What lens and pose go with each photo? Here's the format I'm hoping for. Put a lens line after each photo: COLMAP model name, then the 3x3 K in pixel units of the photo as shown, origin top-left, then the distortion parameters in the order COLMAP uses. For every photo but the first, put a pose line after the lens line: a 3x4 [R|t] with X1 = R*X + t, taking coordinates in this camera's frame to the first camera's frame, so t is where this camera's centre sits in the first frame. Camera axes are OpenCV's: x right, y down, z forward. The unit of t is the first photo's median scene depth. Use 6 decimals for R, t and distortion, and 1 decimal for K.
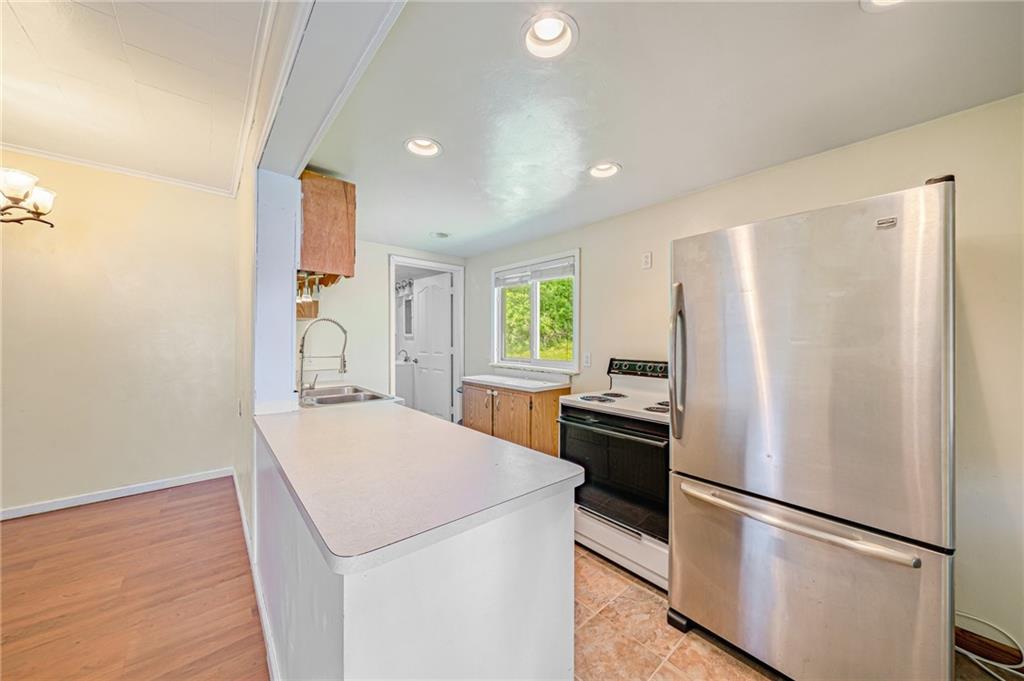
lens RADIAL K [[355.7, 0, 503.9], [0, 355.7, 342.1], [0, 0, 1]] dist [-0.002211, -0.000126]
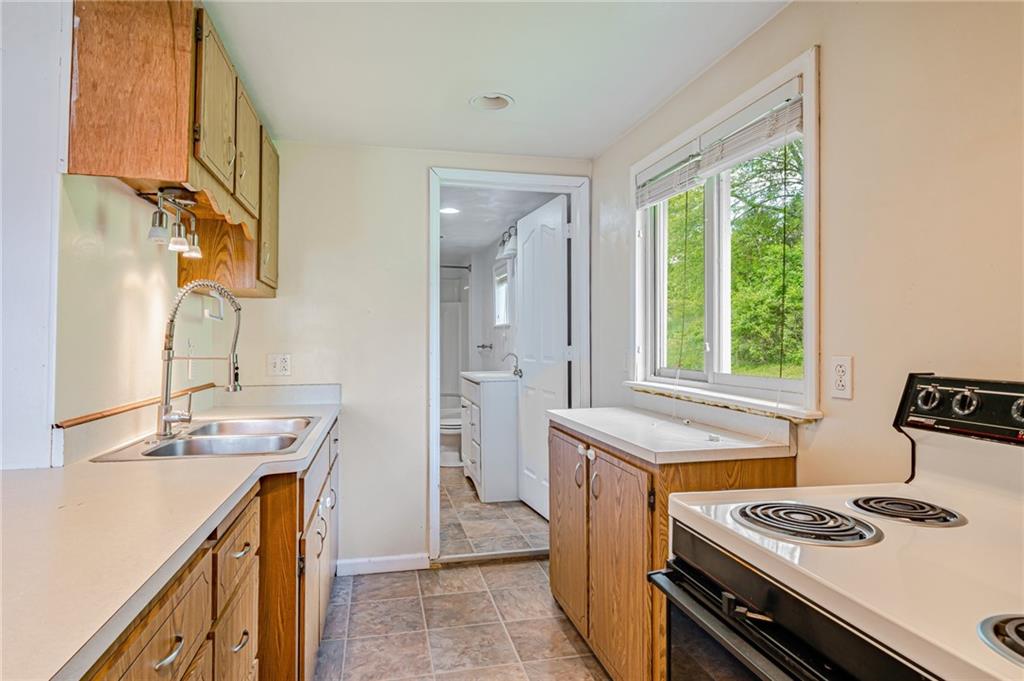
lens RADIAL K [[561.5, 0, 512.2], [0, 561.5, 338.1], [0, 0, 1]] dist [-0.002058, -0.001221]
pose [[0.882779, -0.008416, -0.469714, 0.206064], [0.001379, 0.999882, -0.015325, 0.020644], [0.469787, 0.012881, 0.882686, 0.400293]]
